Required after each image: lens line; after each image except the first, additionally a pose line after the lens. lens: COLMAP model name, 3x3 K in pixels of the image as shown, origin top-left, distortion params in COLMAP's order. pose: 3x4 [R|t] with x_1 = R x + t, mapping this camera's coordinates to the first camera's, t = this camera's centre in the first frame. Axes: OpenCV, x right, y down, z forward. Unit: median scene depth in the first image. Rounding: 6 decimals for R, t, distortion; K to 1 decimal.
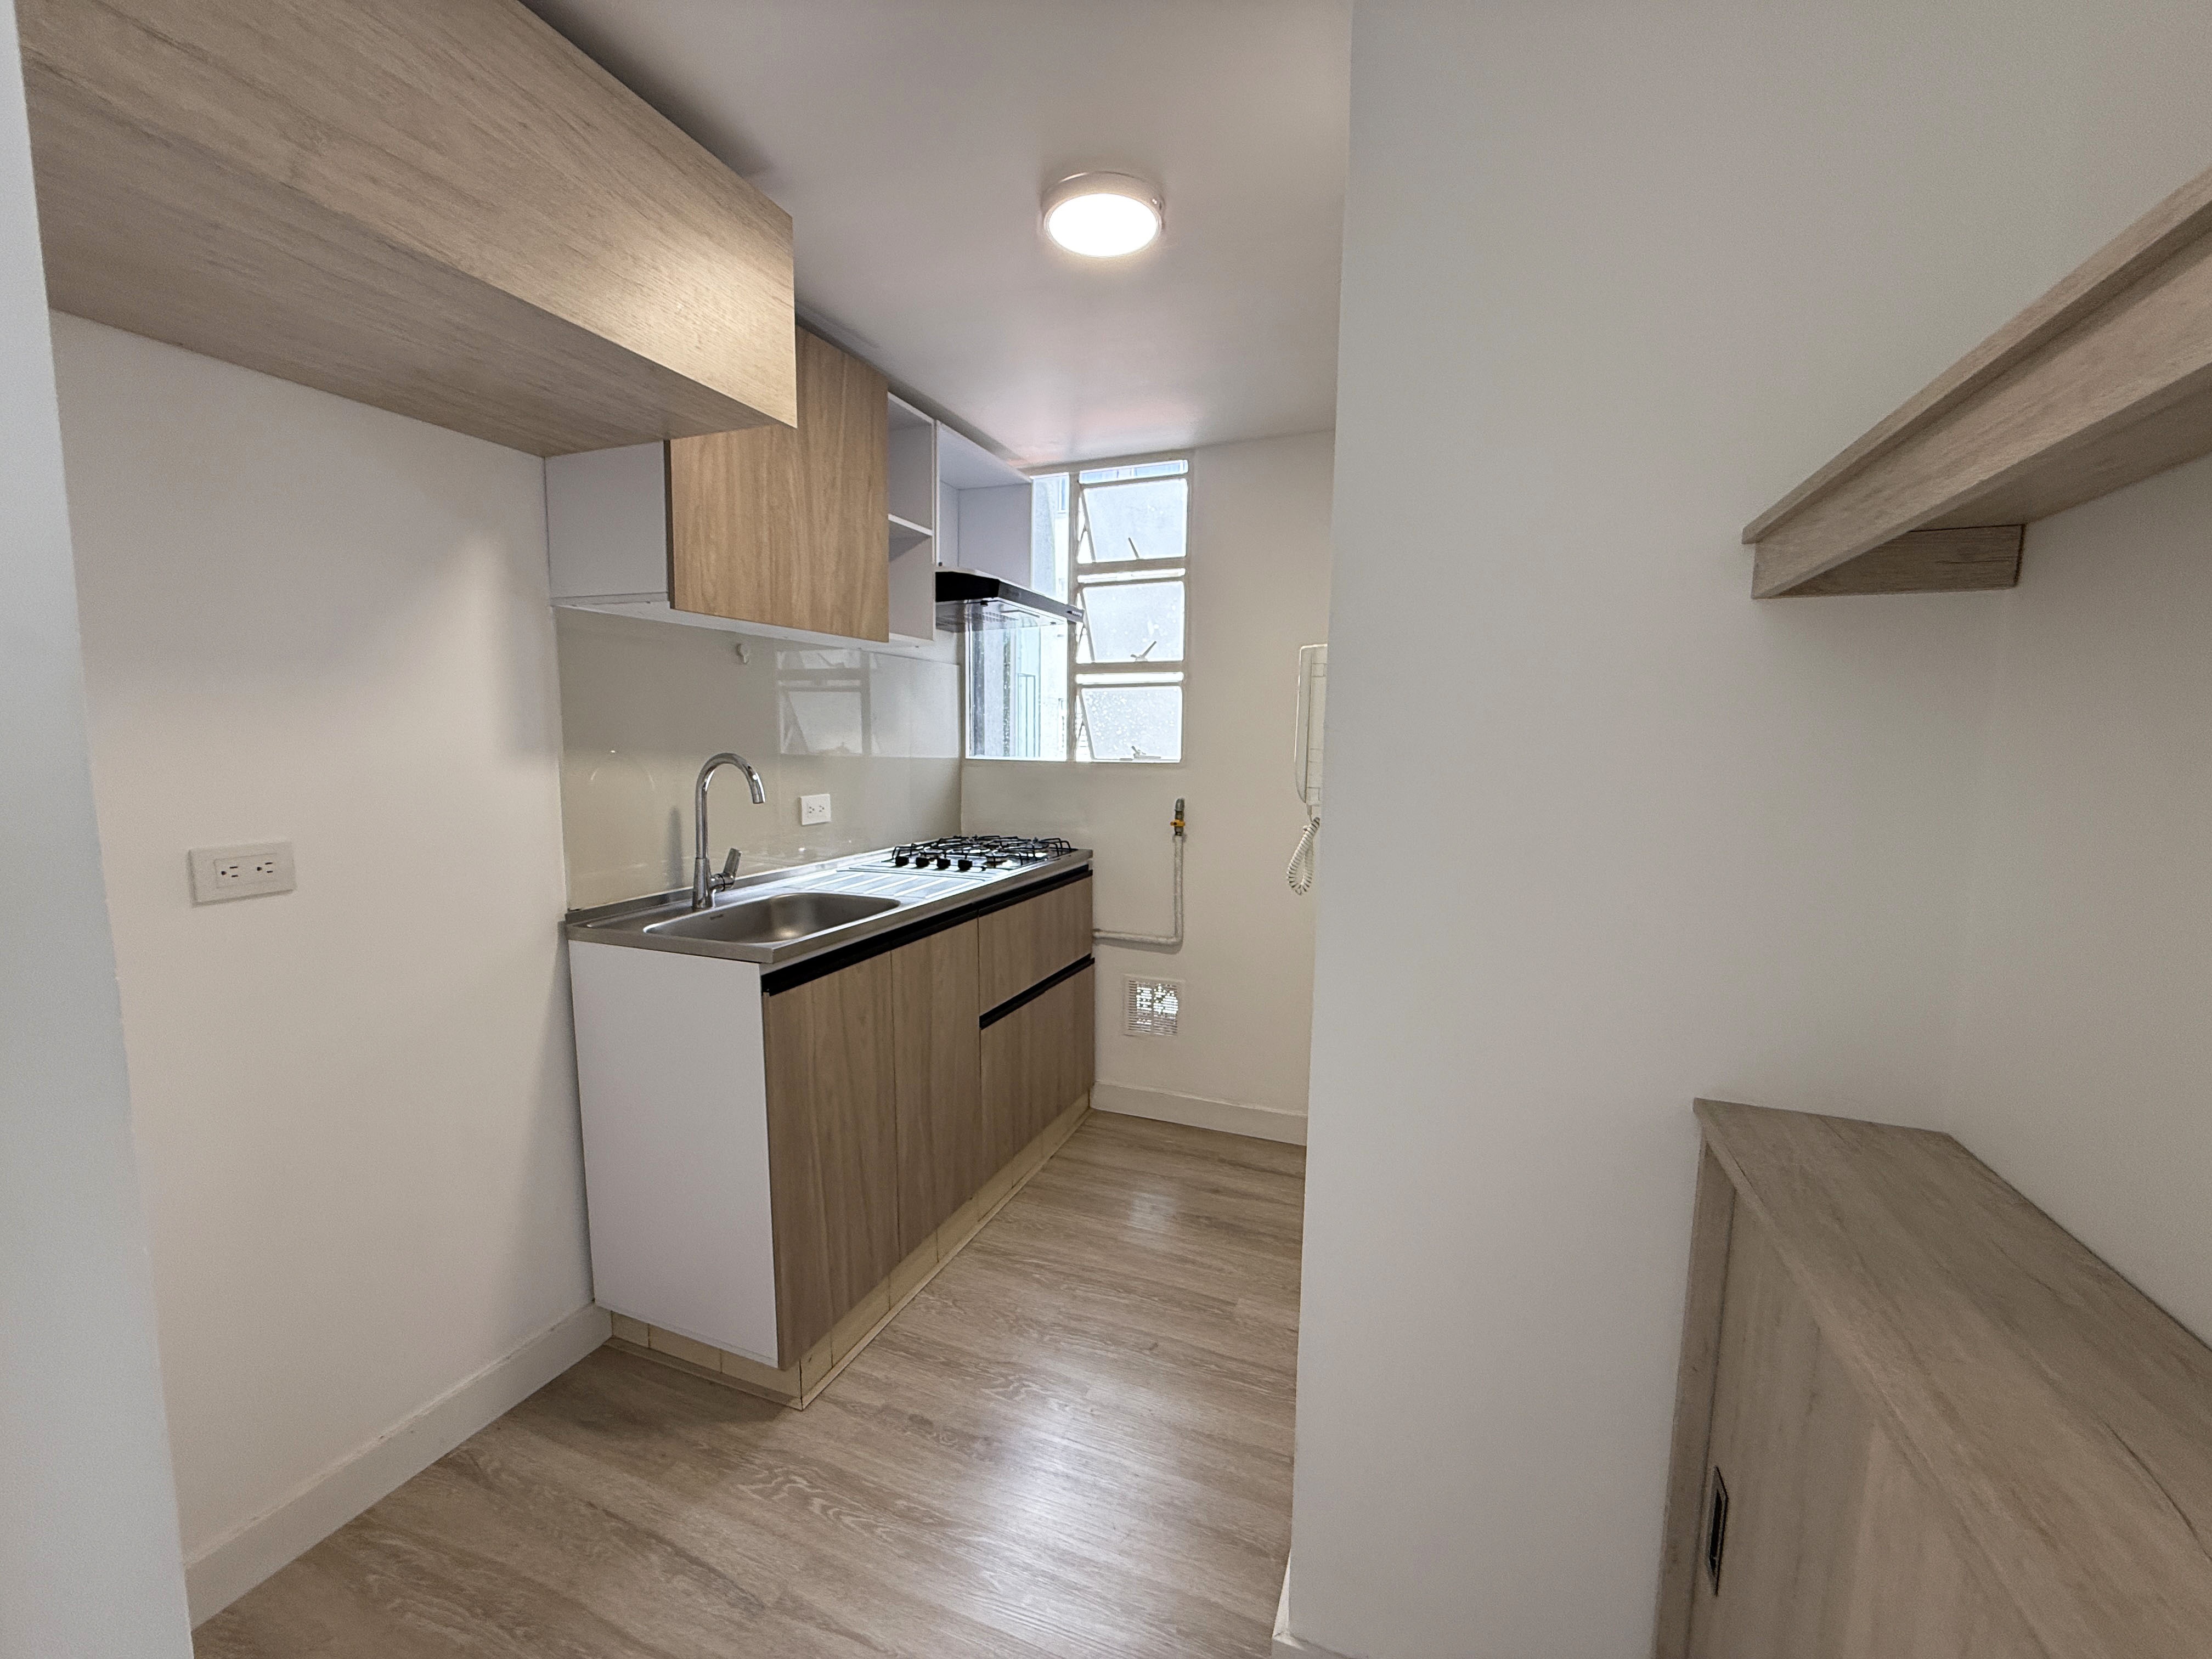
lens RADIAL K [[892.2, 0, 1106.0], [0, 892.2, 829.5], [0, 0, 1]] dist [0.000701, 0.000048]
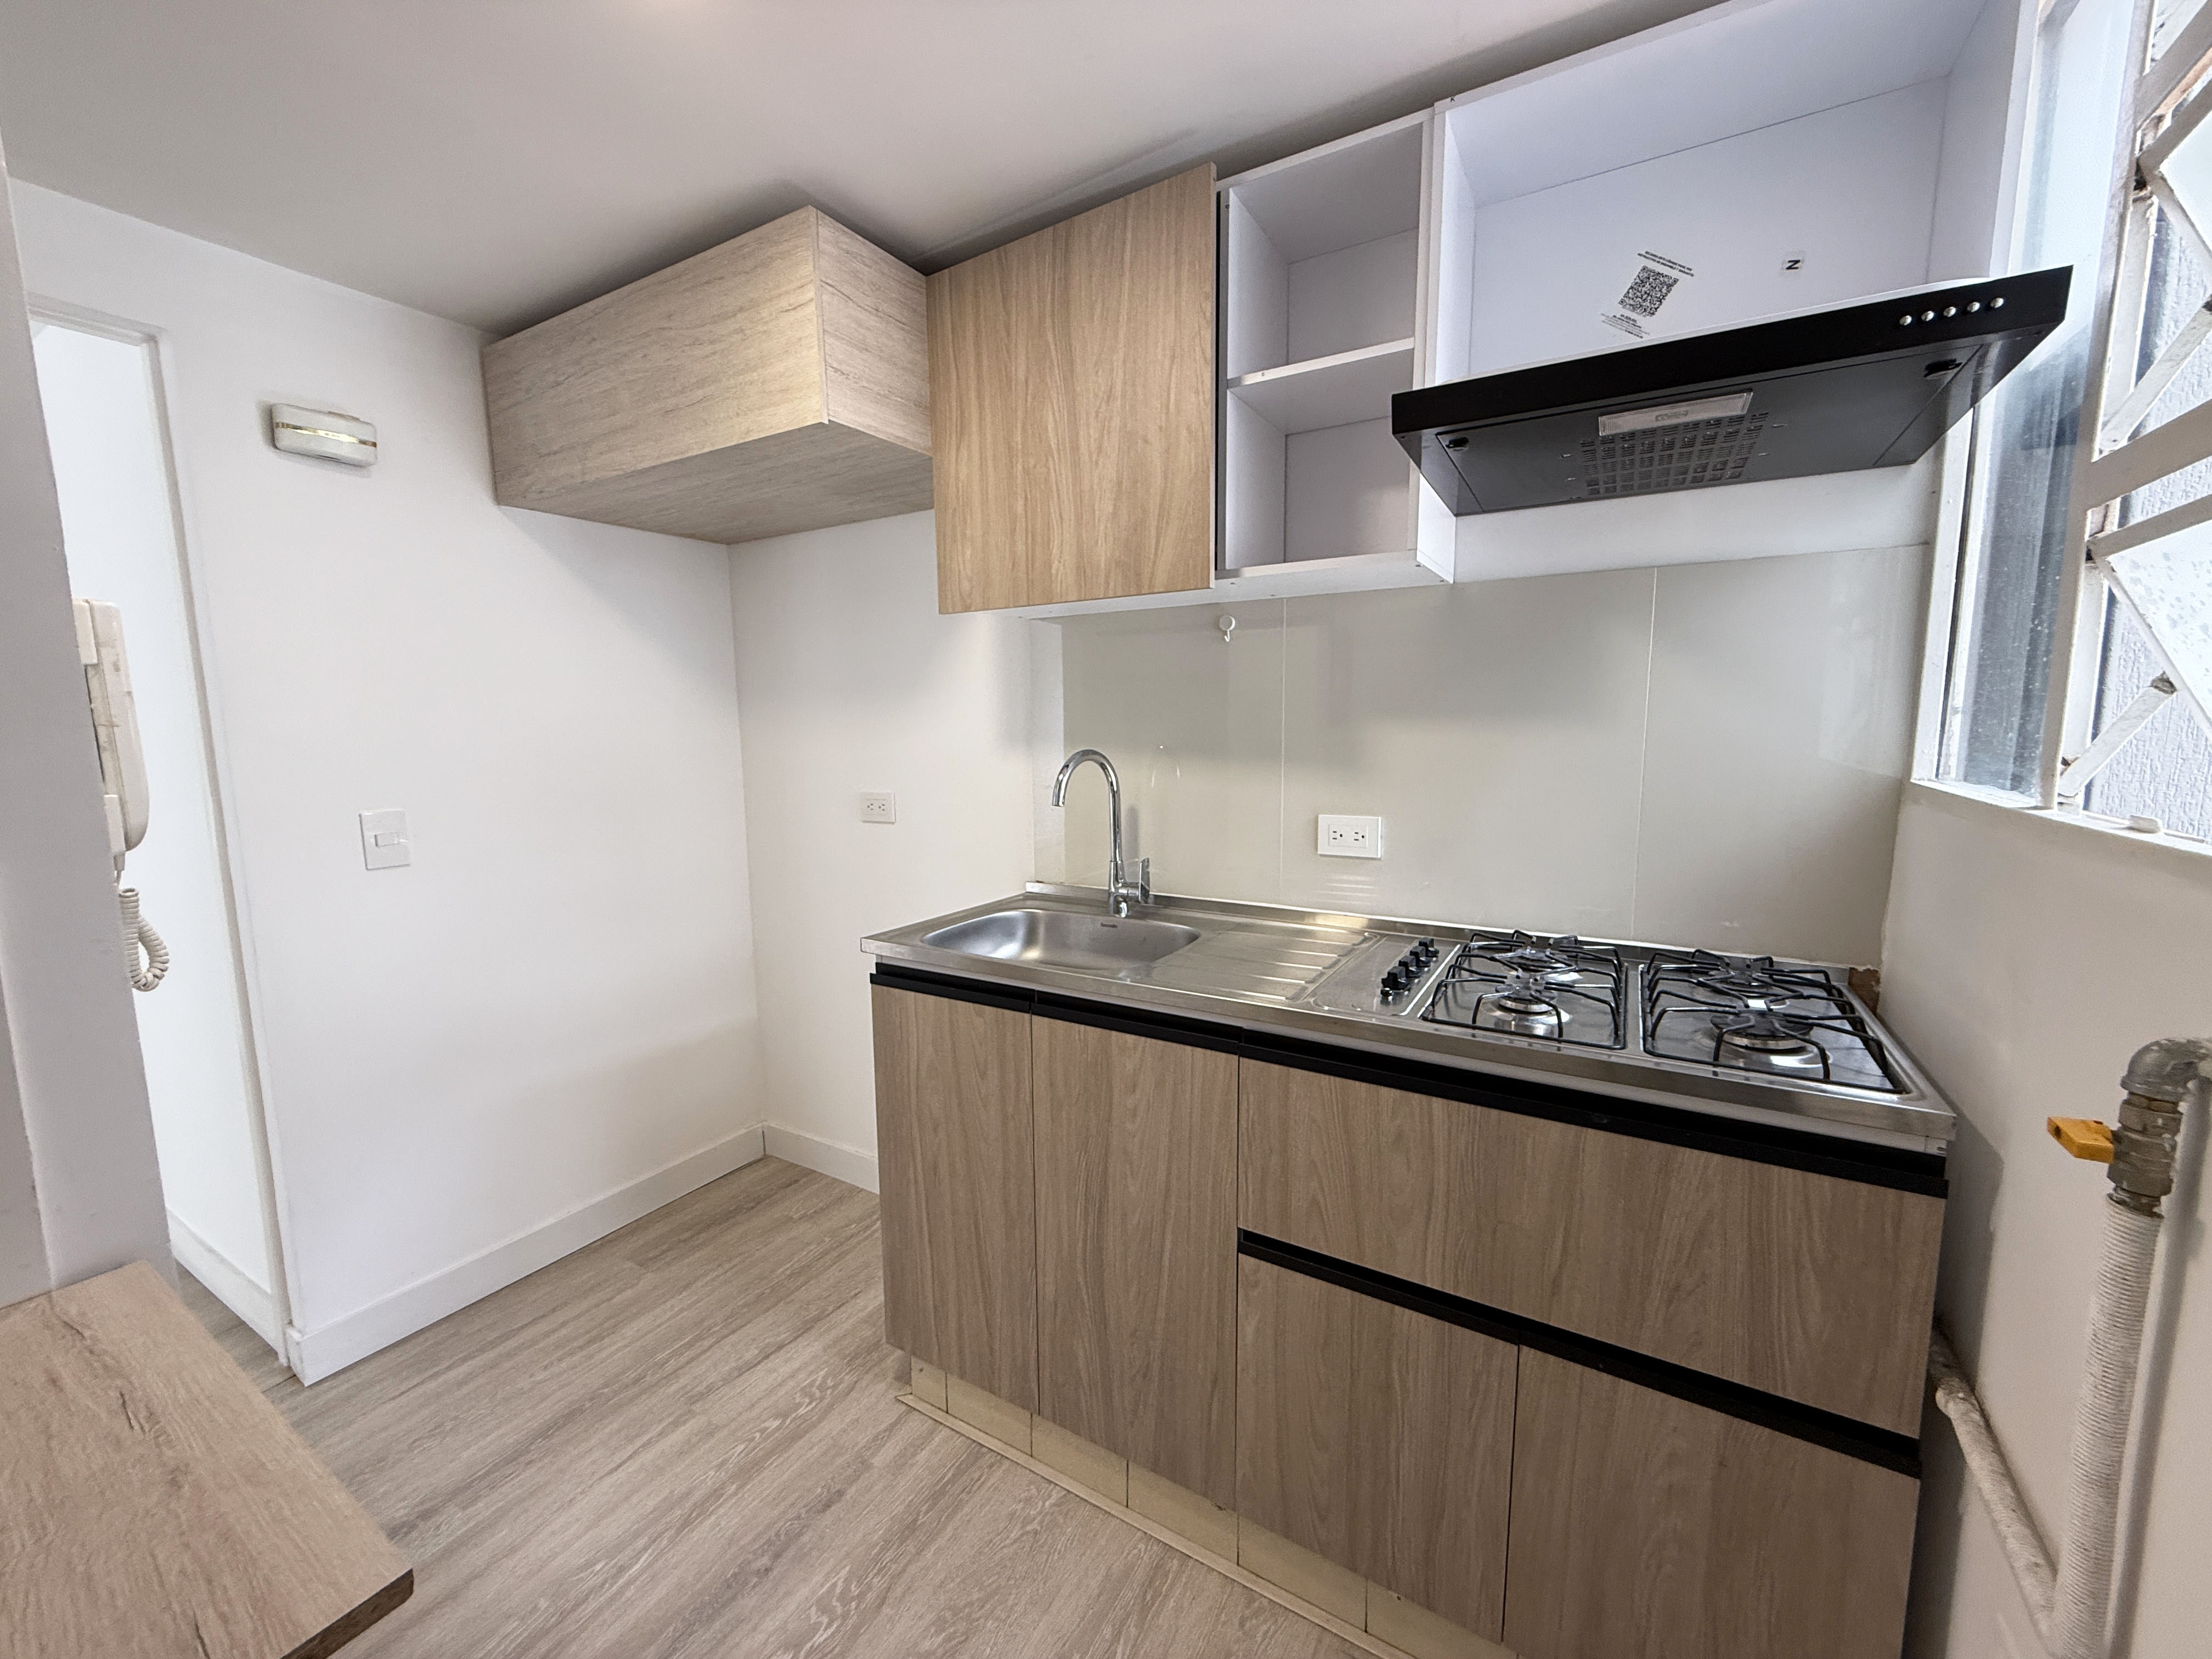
lens RADIAL K [[892.2, 0, 1106.0], [0, 892.2, 829.5], [0, 0, 1]] dist [0.000701, 0.000048]
pose [[-0.172831, 0.114268, -0.978301, 0.491138], [-0.095905, 0.986576, 0.132178, -0.131368], [0.980271, 0.116668, -0.159552, 1.209919]]
